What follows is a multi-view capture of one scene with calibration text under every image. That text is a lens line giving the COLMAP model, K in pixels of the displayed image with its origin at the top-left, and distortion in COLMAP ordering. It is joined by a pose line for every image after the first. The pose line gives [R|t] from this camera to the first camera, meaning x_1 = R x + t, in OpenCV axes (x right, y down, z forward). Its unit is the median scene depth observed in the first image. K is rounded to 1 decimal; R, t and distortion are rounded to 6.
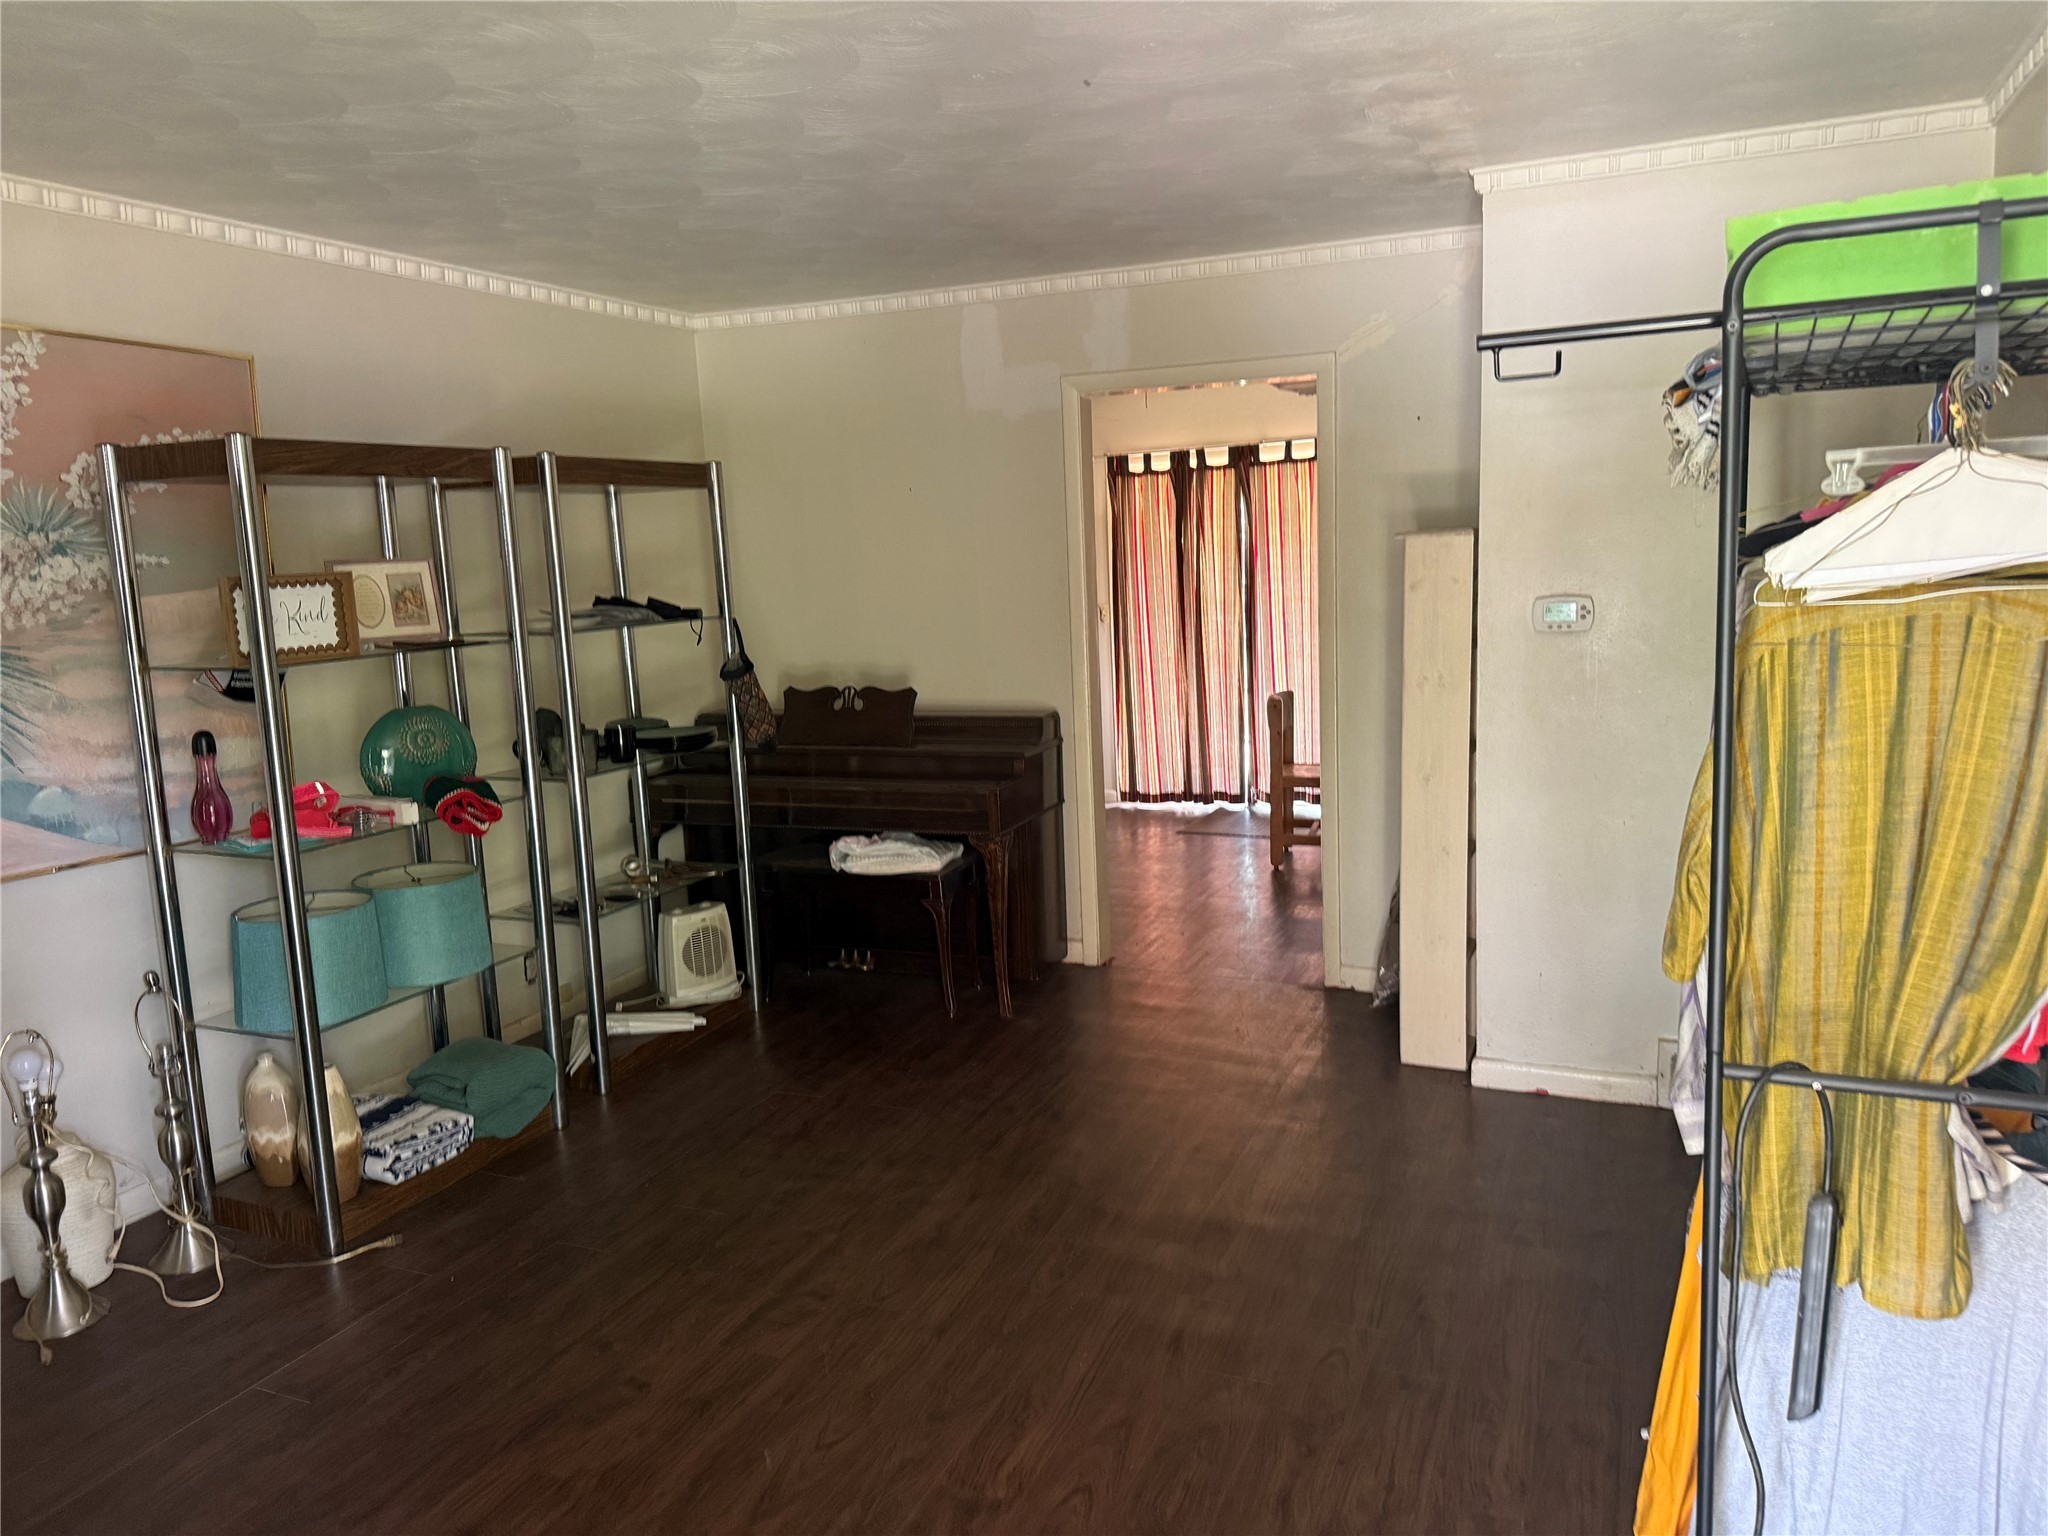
lens RADIAL K [[1440.2, 0, 1028.0], [0, 1440.2, 772.4], [0, 0, 1]] dist [0.048639, -0.062507]
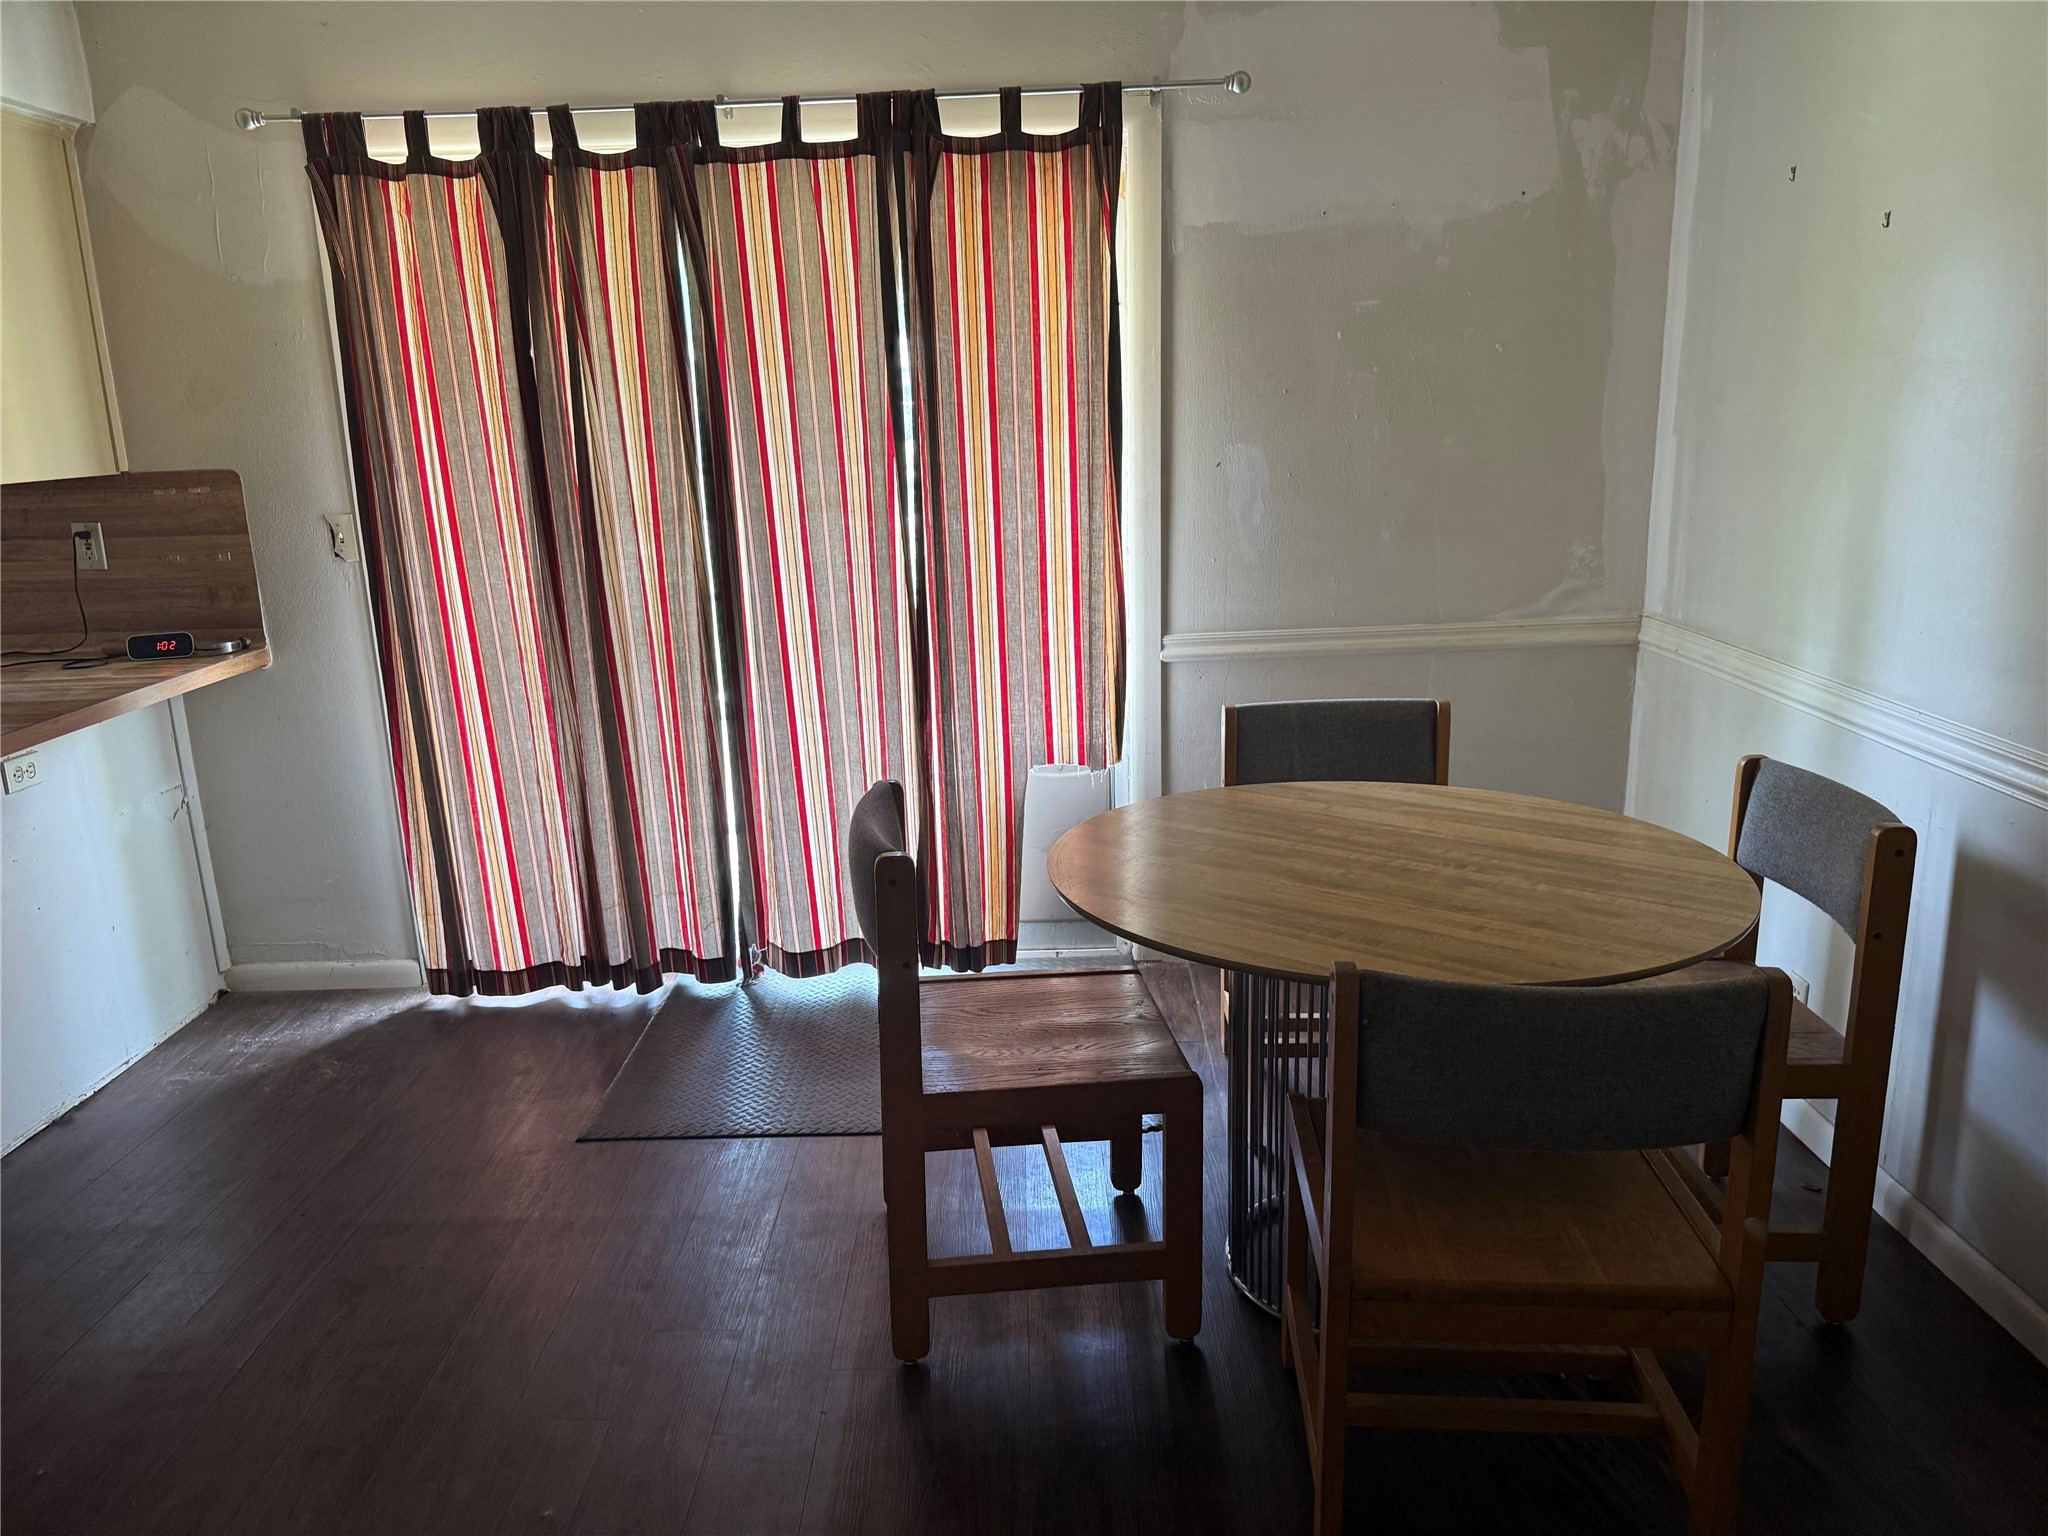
lens RADIAL K [[1440.2, 0, 1026.7], [0, 1440.2, 779.4], [0, 0, 1]] dist [0.048639, -0.062507]
pose [[0.911811, -0.086045, 0.401493, 0.060953], [0.046038, 0.993055, 0.108267, -0.080970], [-0.408020, -0.080235, 0.909440, 0.573701]]
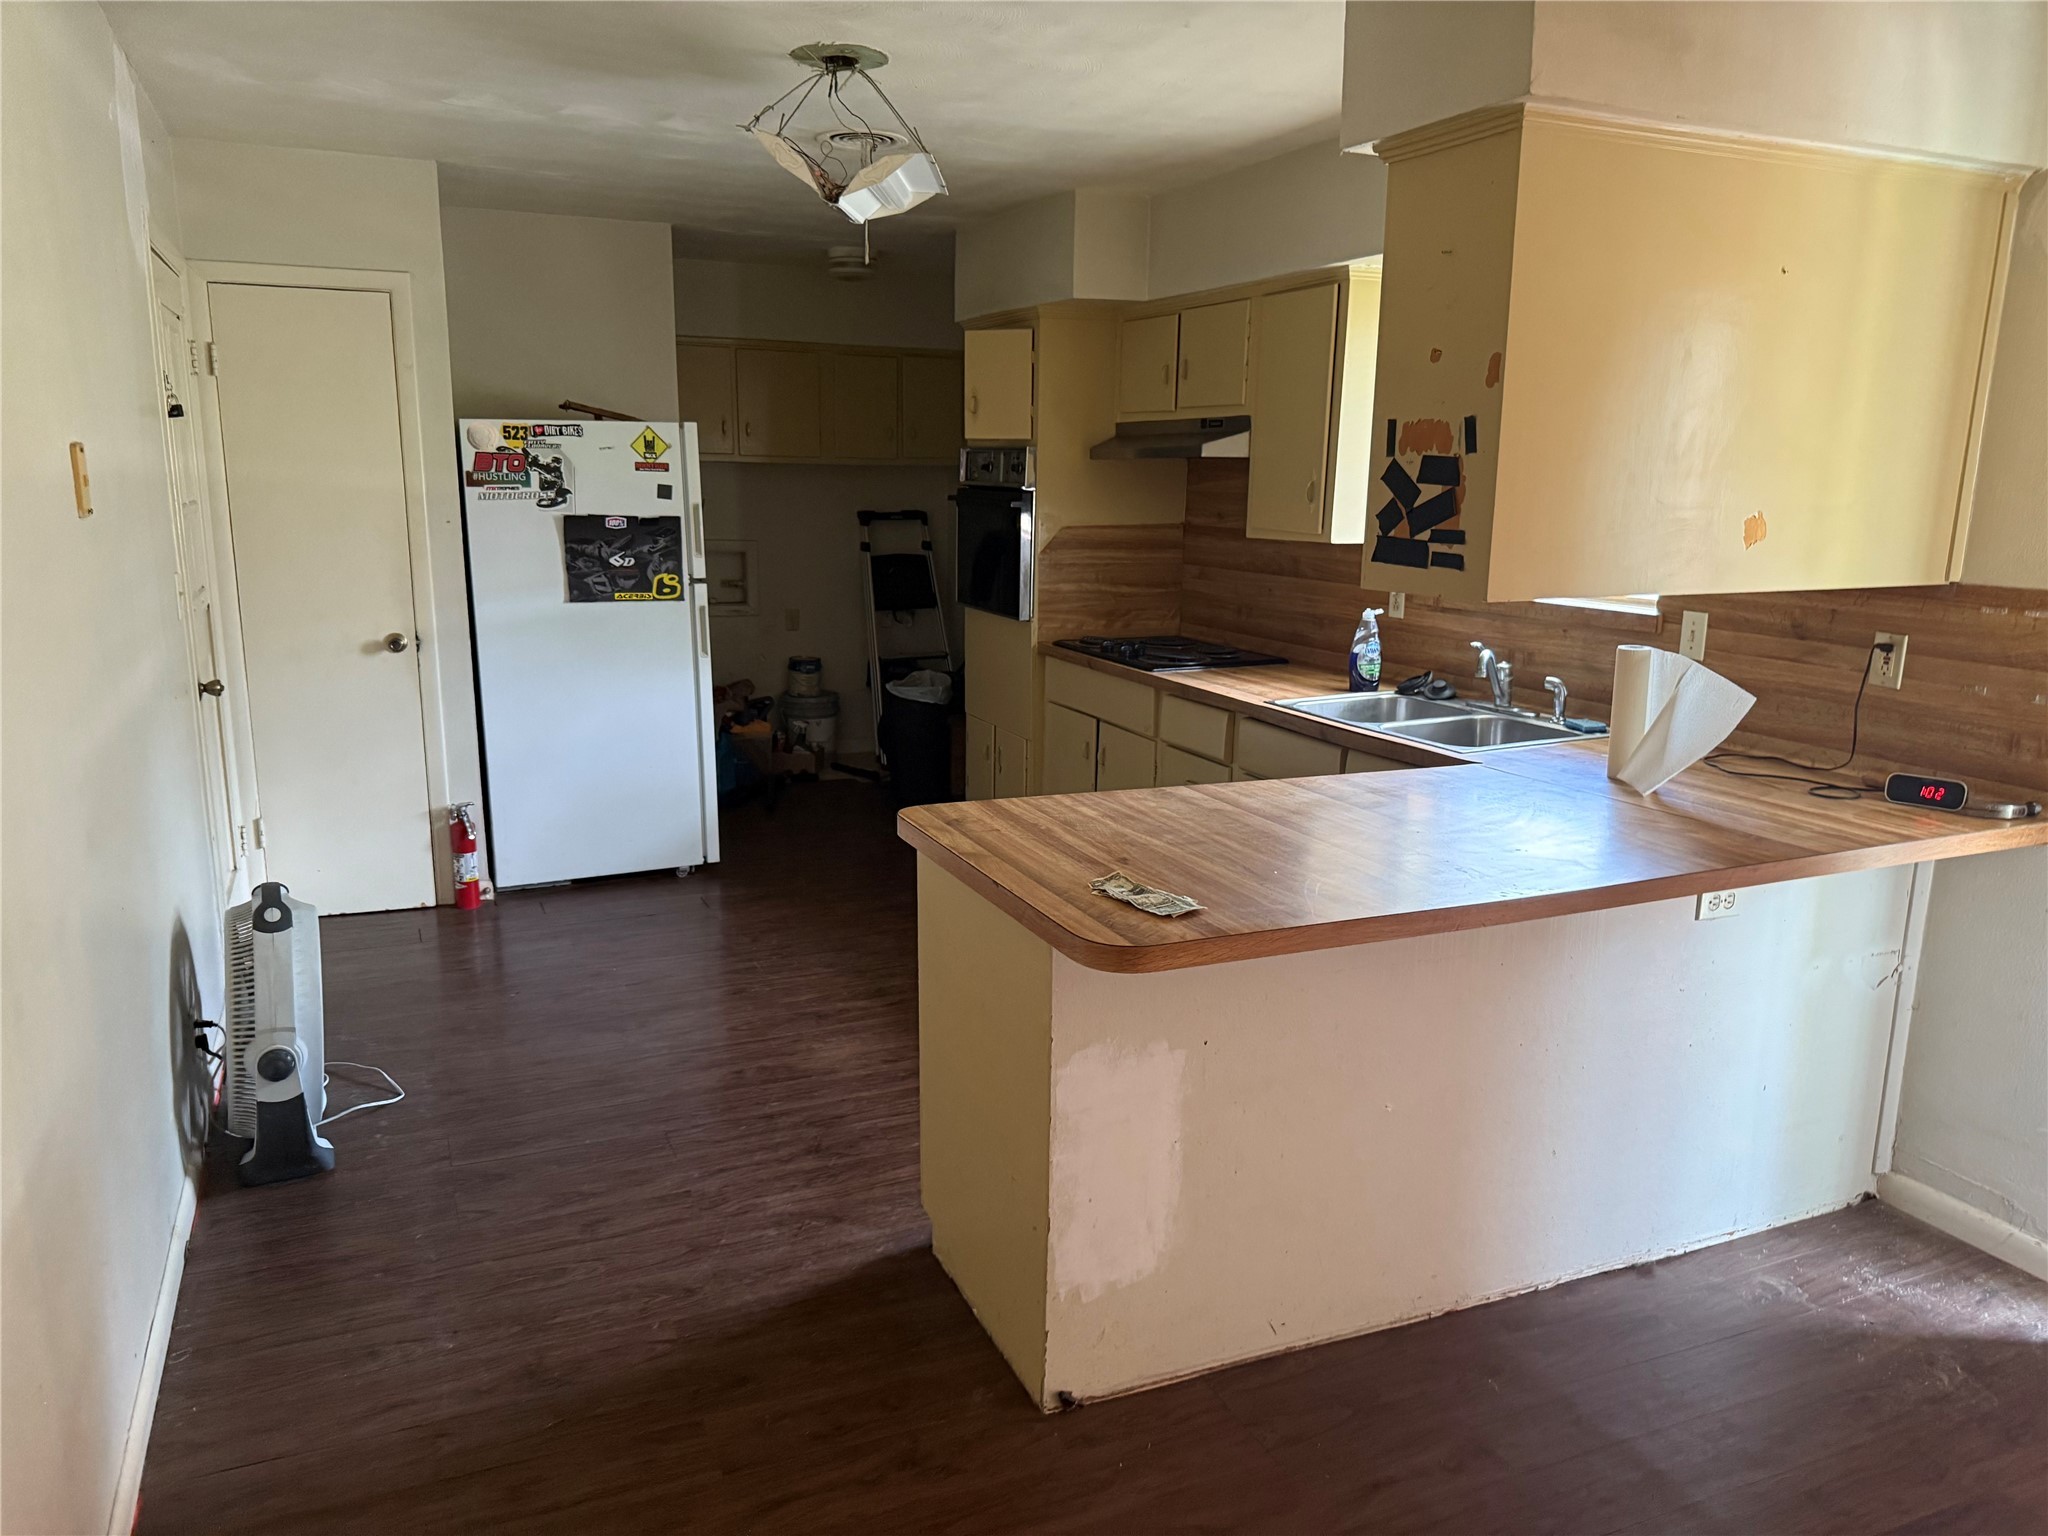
lens RADIAL K [[1440.2, 0, 1011.5], [0, 1440.2, 778.5], [0, 0, 1]] dist [0.048639, -0.062507]
pose [[0.739064, 0.191715, -0.645778, 0.066992], [-0.139720, 0.981426, 0.131458, -0.102577], [0.658986, -0.006928, 0.752123, 0.650135]]
